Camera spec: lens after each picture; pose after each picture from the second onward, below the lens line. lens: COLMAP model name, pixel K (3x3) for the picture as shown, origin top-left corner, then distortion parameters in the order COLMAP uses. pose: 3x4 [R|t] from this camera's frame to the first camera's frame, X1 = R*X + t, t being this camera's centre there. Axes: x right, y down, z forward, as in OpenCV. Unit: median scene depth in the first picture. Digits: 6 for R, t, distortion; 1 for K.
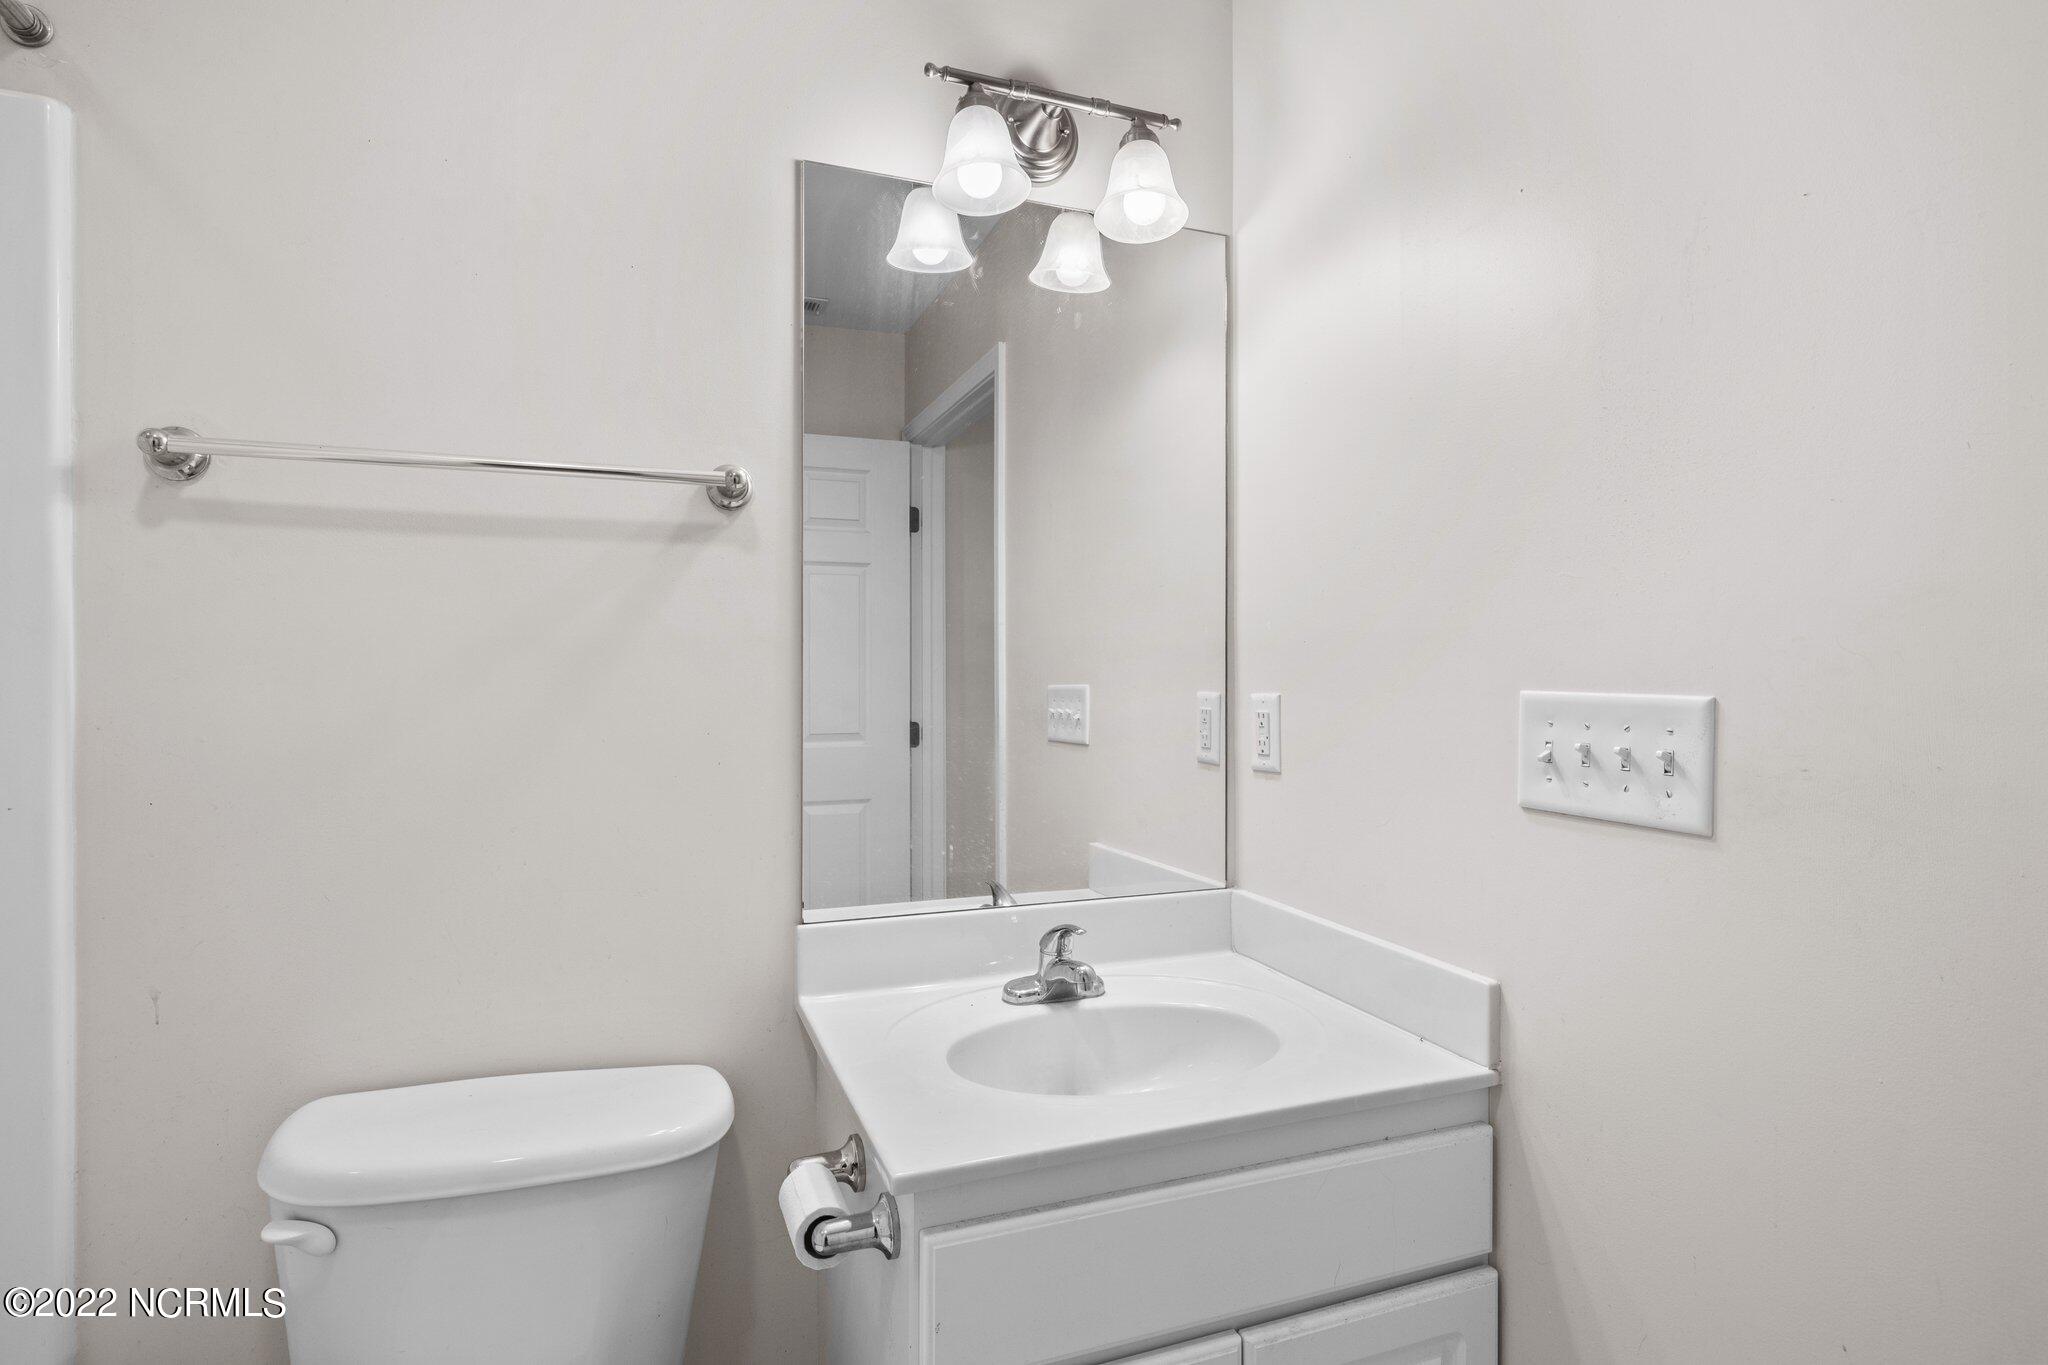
lens RADIAL K [[1052.6, 0, 1024.0], [0, 1052.6, 682.5], [0, 0, 1]] dist [-0.001714, -0.001577]
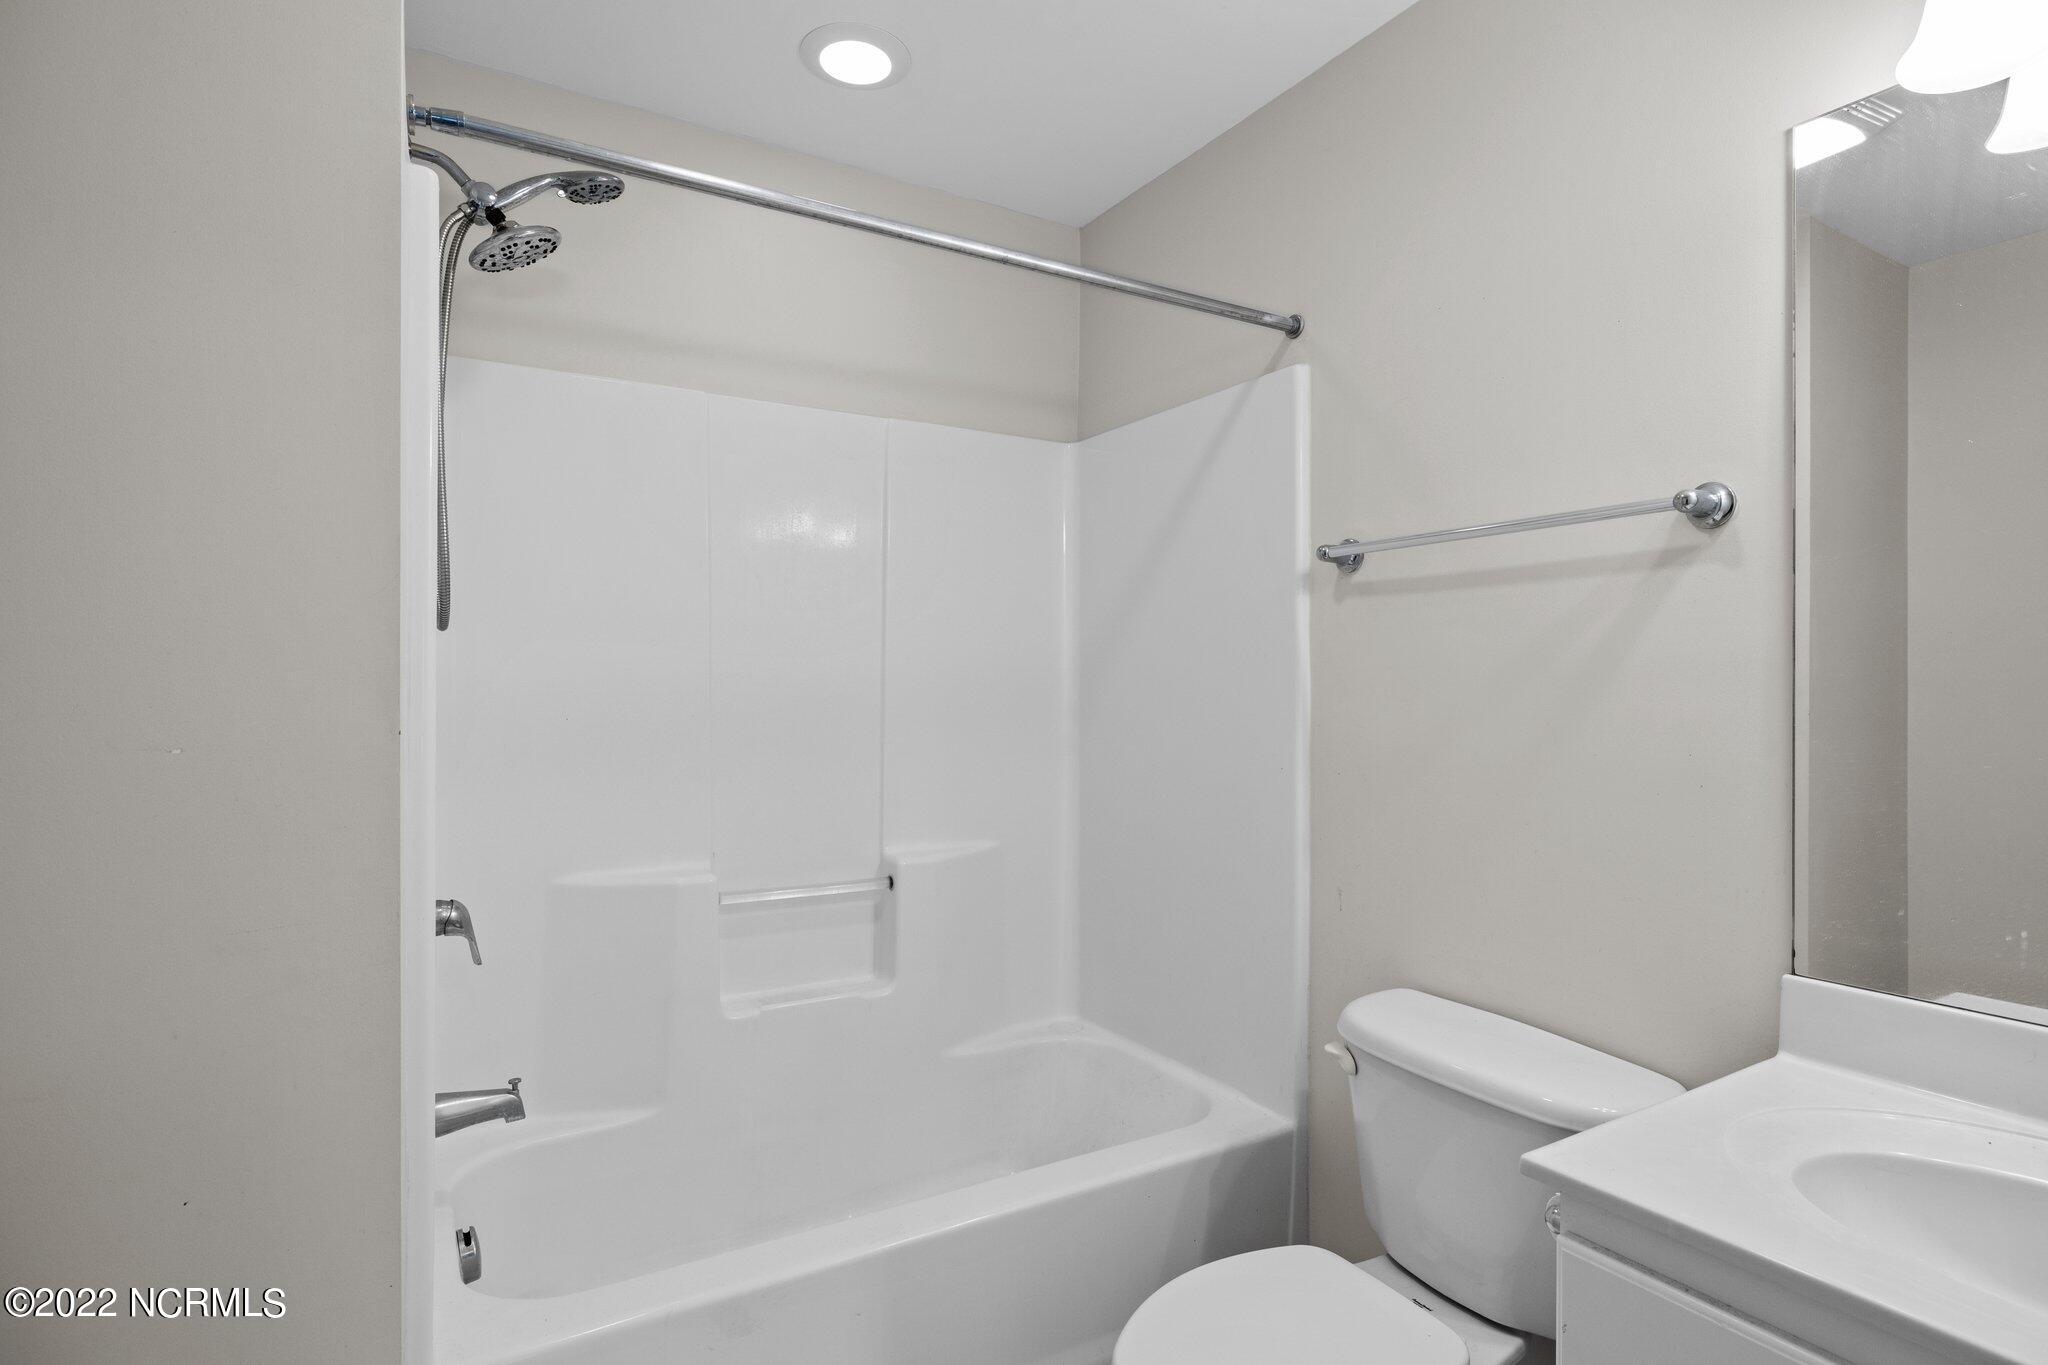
lens RADIAL K [[1052.6, 0, 1024.0], [0, 1052.6, 682.5], [0, 0, 1]] dist [-0.001714, -0.001577]
pose [[0.172607, -0.008035, -0.984958, 0.684857], [-0.016332, 0.999806, -0.011018, 0.001455], [0.984855, 0.017988, 0.172442, 0.237182]]
